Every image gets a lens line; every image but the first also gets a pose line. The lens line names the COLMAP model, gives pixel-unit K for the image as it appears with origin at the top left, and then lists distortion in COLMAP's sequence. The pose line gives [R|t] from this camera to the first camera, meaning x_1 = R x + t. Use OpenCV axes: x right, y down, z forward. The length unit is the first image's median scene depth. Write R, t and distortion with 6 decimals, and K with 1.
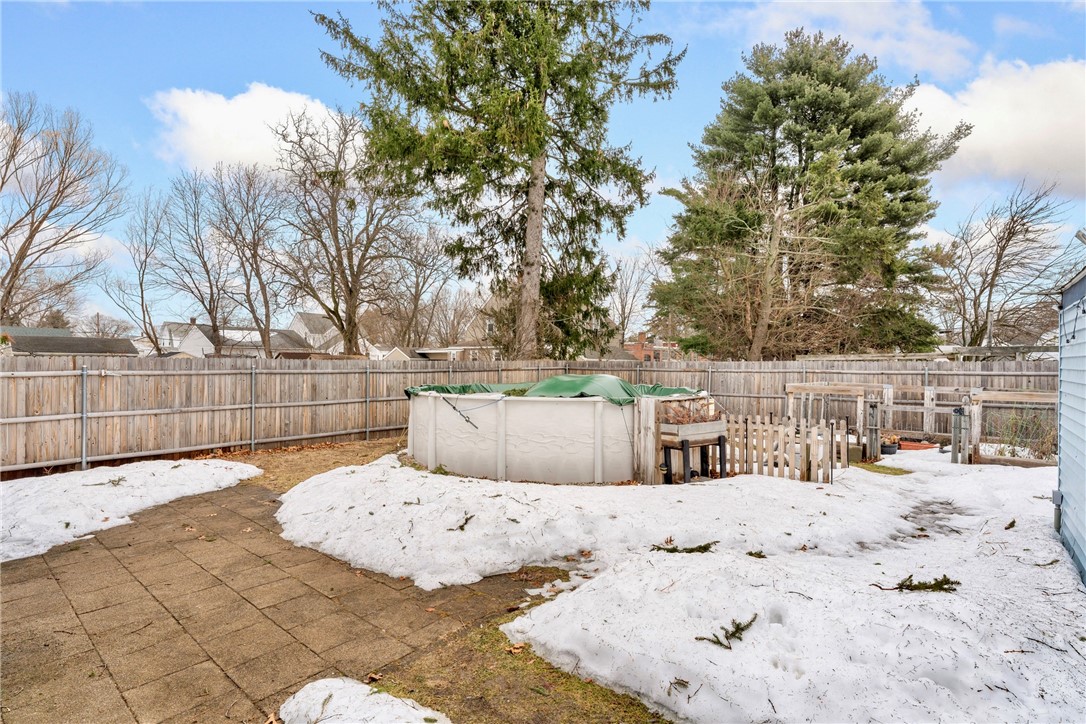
lens RADIAL K [[508.8, 0, 543.0], [0, 508.8, 362.0], [0, 0, 1]] dist [0.000433, 0.000519]
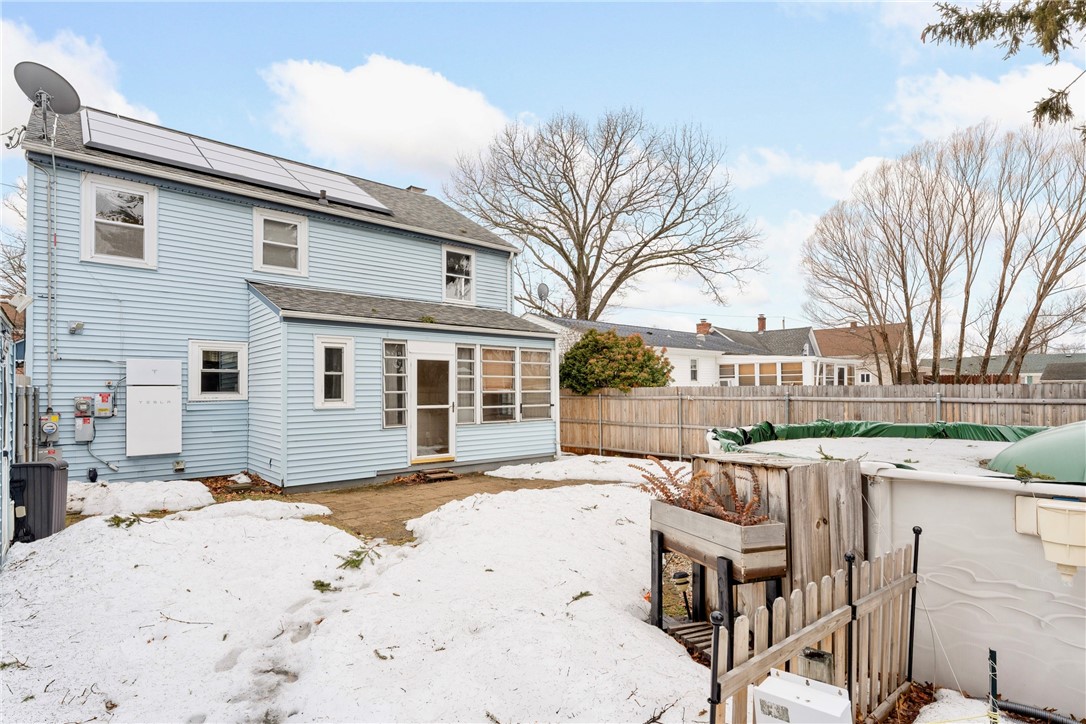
lens RADIAL K [[544.5, 0, 538.3], [0, 544.5, 388.5], [0, 0, 1]] dist [-0.000999, 0.000054]
pose [[-0.149983, -0.009596, -0.988642, 1.306525], [0.006435, 0.999922, -0.010682, 0.016602], [0.988668, -0.007964, -0.149910, 1.473213]]
